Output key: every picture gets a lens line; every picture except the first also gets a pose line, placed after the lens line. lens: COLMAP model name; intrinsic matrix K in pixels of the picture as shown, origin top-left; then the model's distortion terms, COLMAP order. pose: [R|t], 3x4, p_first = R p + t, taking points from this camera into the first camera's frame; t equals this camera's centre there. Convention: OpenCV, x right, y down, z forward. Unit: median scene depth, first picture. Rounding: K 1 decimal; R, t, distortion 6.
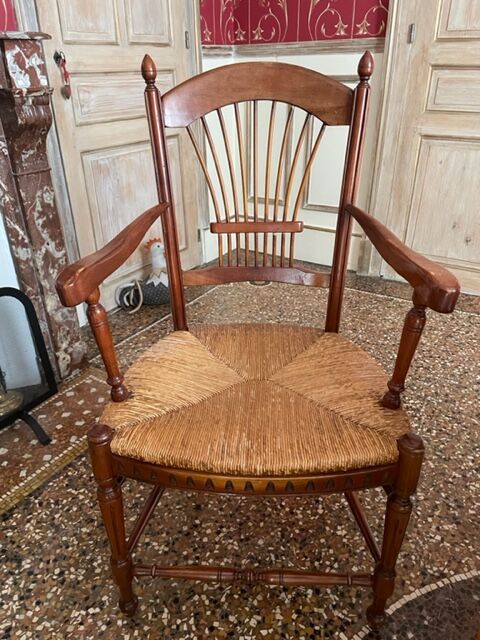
lens RADIAL K [[483.6, 0, 231.6], [0, 483.6, 321.3], [0, 0, 1]] dist [0.090357, -0.113299]
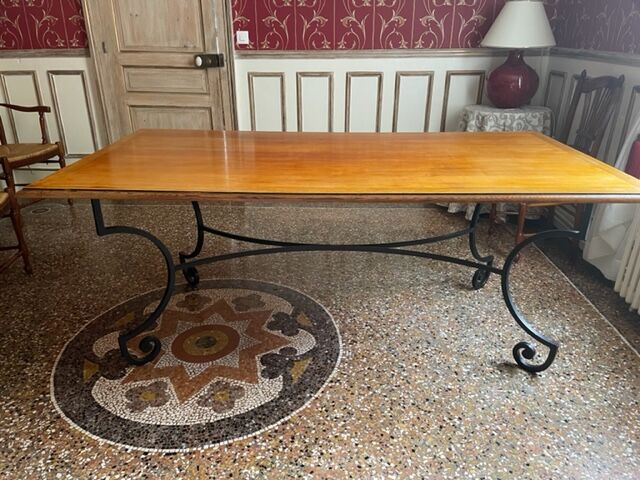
lens RADIAL K [[483.6, 0, 320.7], [0, 483.6, 245.1], [0, 0, 1]] dist [0.090357, -0.113299]
pose [[0.856027, -0.193256, 0.479448, 0.059611], [0.229035, 0.973276, -0.016620, 0.269166], [-0.463424, 0.124037, 0.877413, -0.731171]]
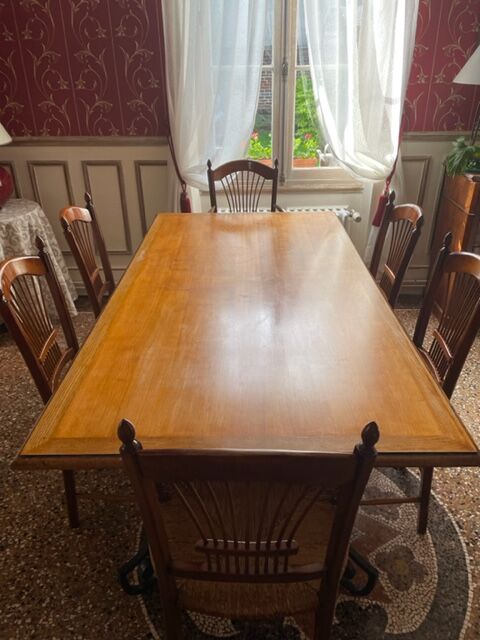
lens RADIAL K [[483.6, 0, 242.4], [0, 483.6, 319.6], [0, 0, 1]] dist [0.090357, -0.113299]
pose [[-0.533424, -0.386230, 0.752519, -0.149337], [0.408661, 0.661261, 0.629071, -0.431850], [-0.740577, 0.643087, -0.194896, 0.266861]]
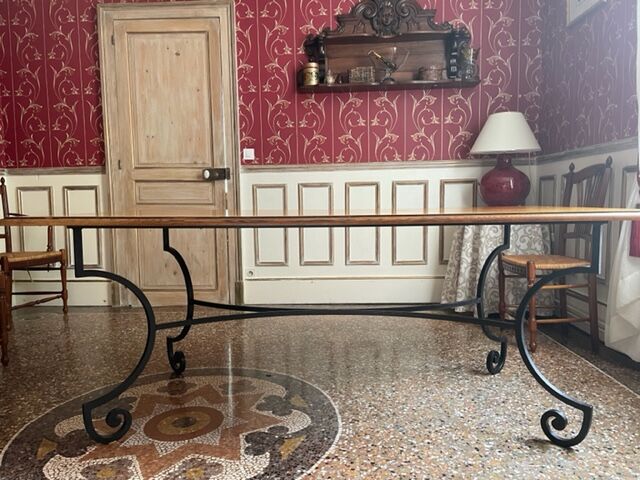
lens RADIAL K [[483.6, 0, 321.0], [0, 483.6, 242.3], [0, 0, 1]] dist [0.090357, -0.113299]
pose [[0.863197, -0.042199, 0.503101, 0.083015], [0.235764, 0.914865, -0.327777, 0.440600], [-0.446437, 0.401549, 0.799657, -0.655121]]
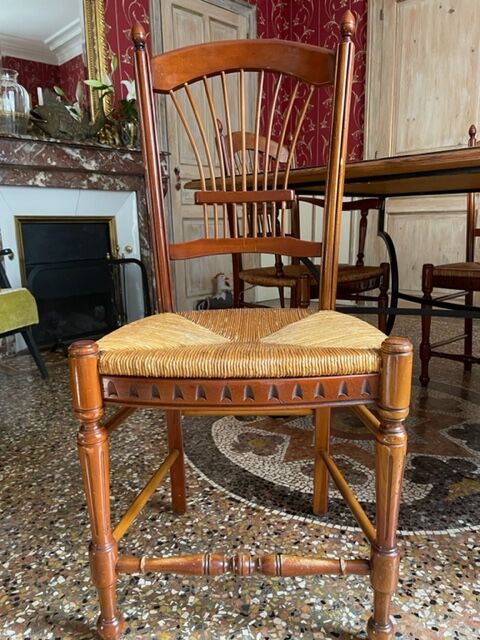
lens RADIAL K [[483.6, 0, 240.8], [0, 483.6, 324.7], [0, 0, 1]] dist [0.090357, -0.113299]
pose [[0.977874, 0.034398, -0.206349, 0.272170], [-0.089897, 0.959765, -0.266026, 0.463521], [0.188896, 0.278690, 0.941621, -0.520121]]
